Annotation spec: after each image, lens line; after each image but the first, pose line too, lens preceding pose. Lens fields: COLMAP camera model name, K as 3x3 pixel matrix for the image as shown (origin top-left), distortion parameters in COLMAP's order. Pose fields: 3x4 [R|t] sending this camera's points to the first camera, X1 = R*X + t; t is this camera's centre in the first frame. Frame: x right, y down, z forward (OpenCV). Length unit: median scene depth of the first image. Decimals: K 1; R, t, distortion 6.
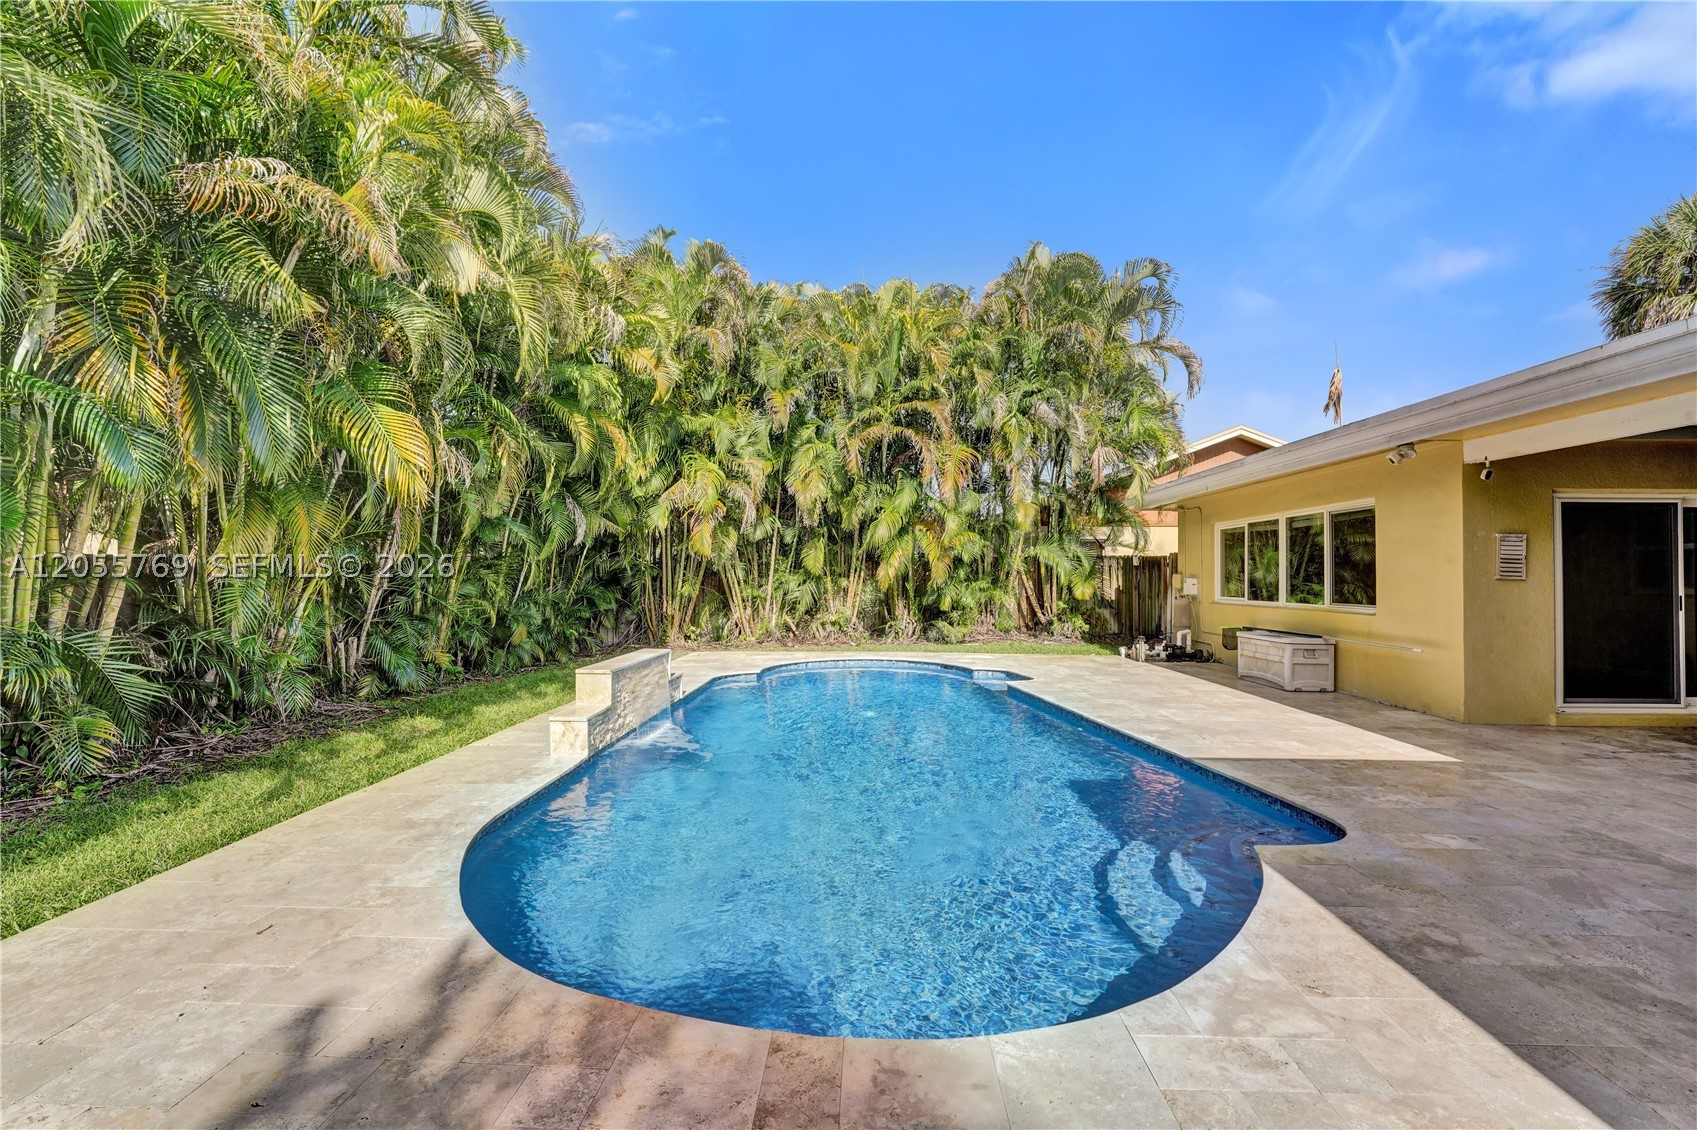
lens RADIAL K [[694.5, 0, 843.3], [0, 694.5, 559.7], [0, 0, 1]] dist [-0.023703, -0.000034]
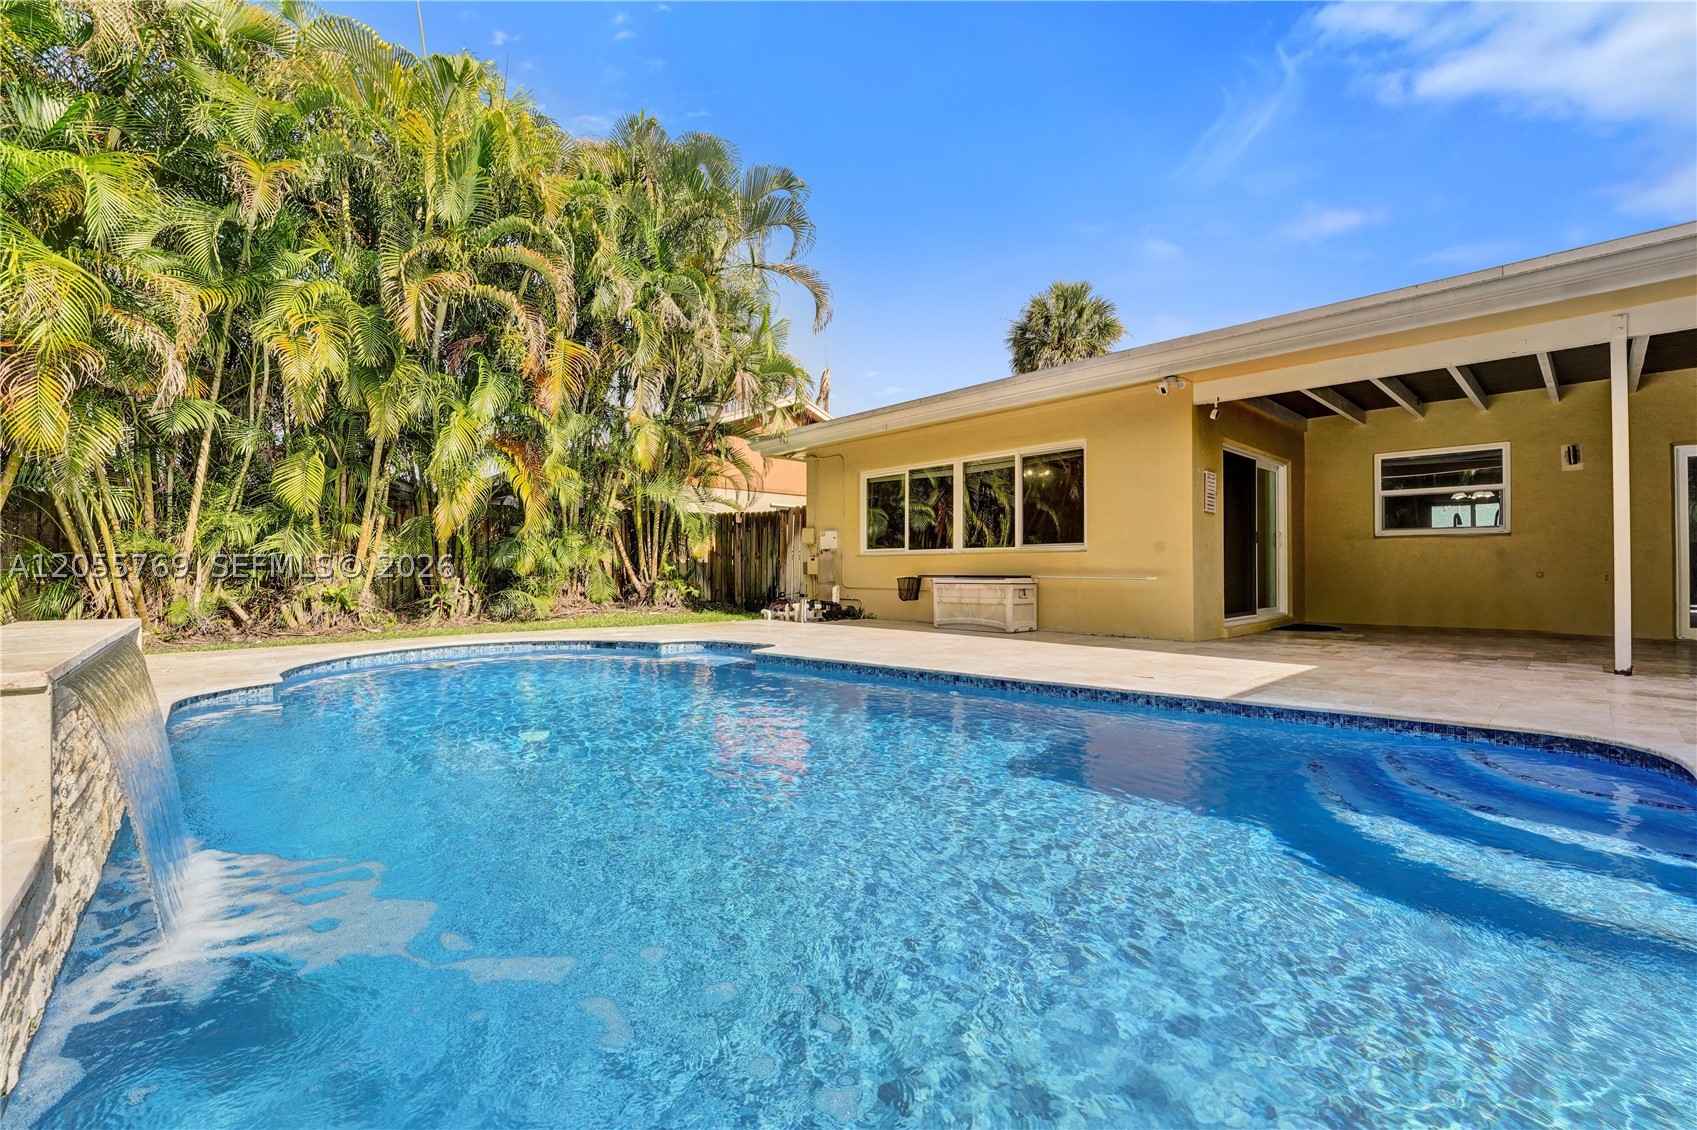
lens RADIAL K [[710.9, 0, 859.1], [0, 710.9, 560.1], [0, 0, 1]] dist [-0.020050, -0.000229]
pose [[0.712068, 0.000430, 0.702110, -0.129409], [-0.013740, 0.999817, 0.013323, 0.049443], [-0.701976, -0.019134, 0.711944, 0.278106]]
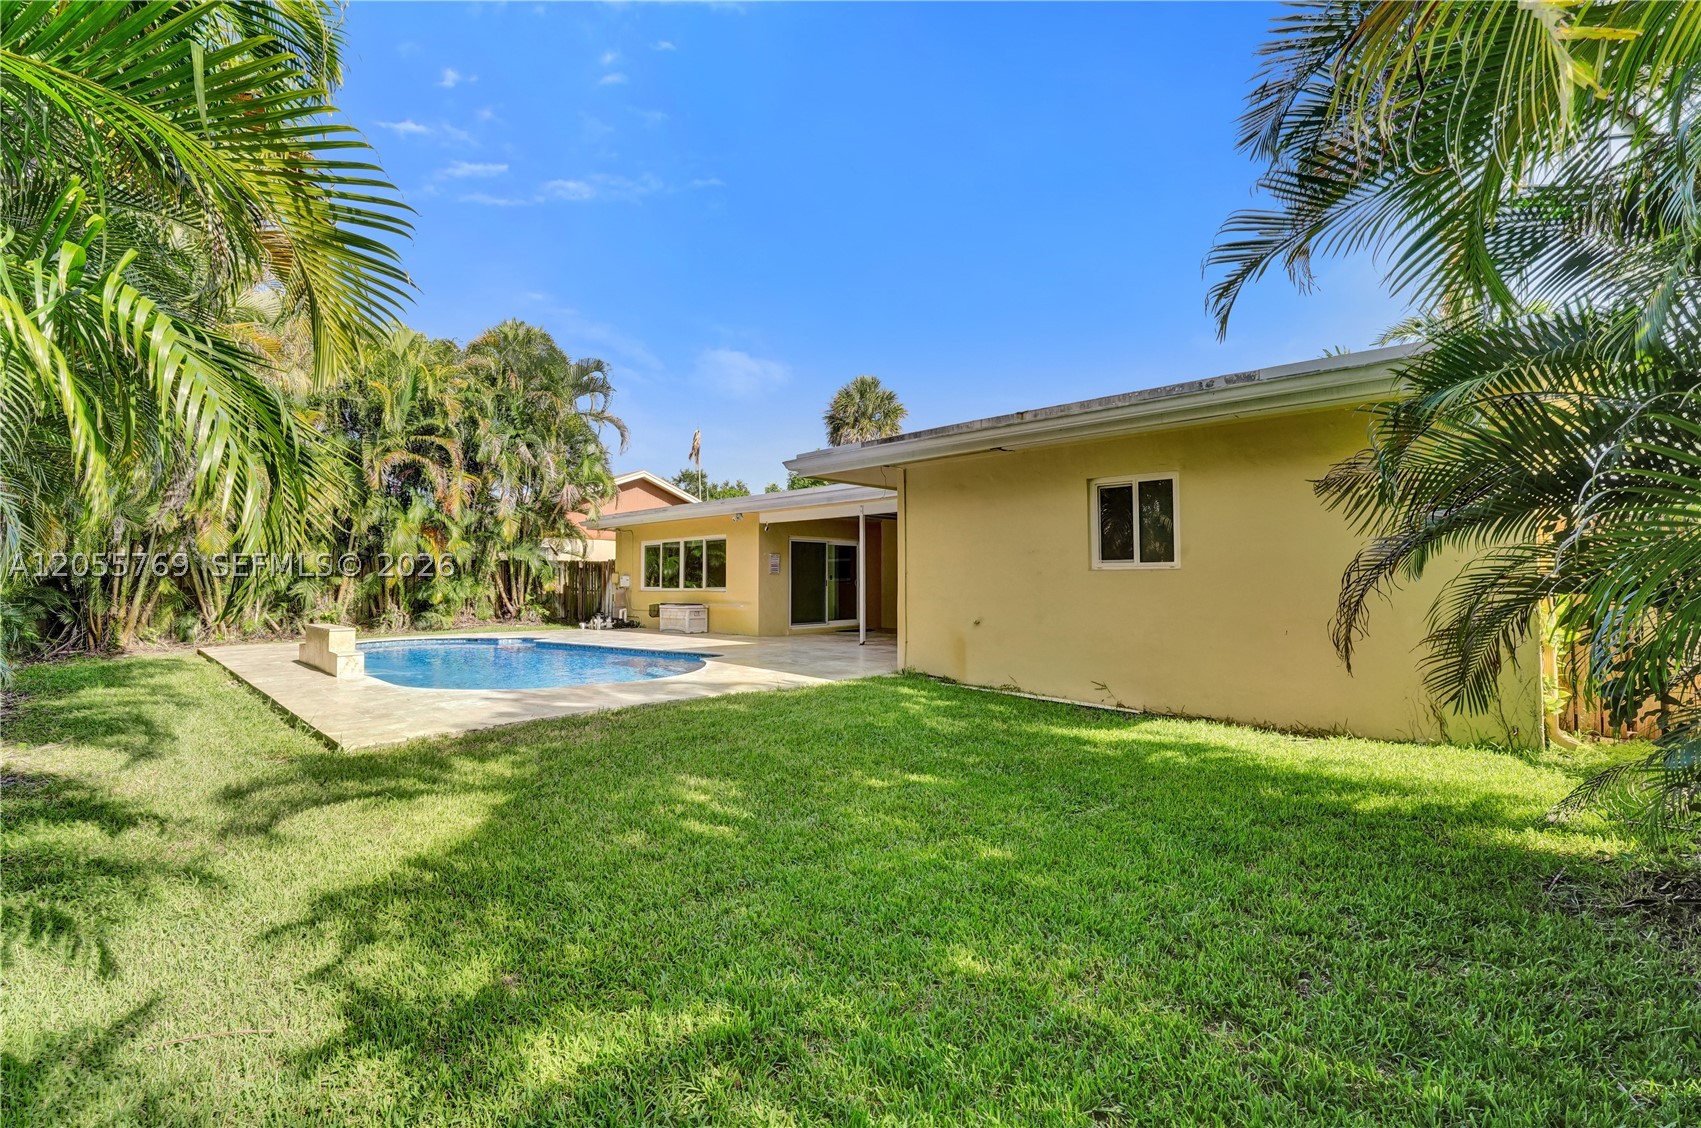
lens RADIAL K [[696.1, 0, 845.3], [0, 696.1, 558.7], [0, 0, 1]] dist [-0.023703, -0.000034]
pose [[0.657017, 0.017810, 0.753665, -0.330111], [-0.012350, 0.999841, -0.012861, 0.001737], [-0.753775, -0.000858, 0.657132, -0.377409]]
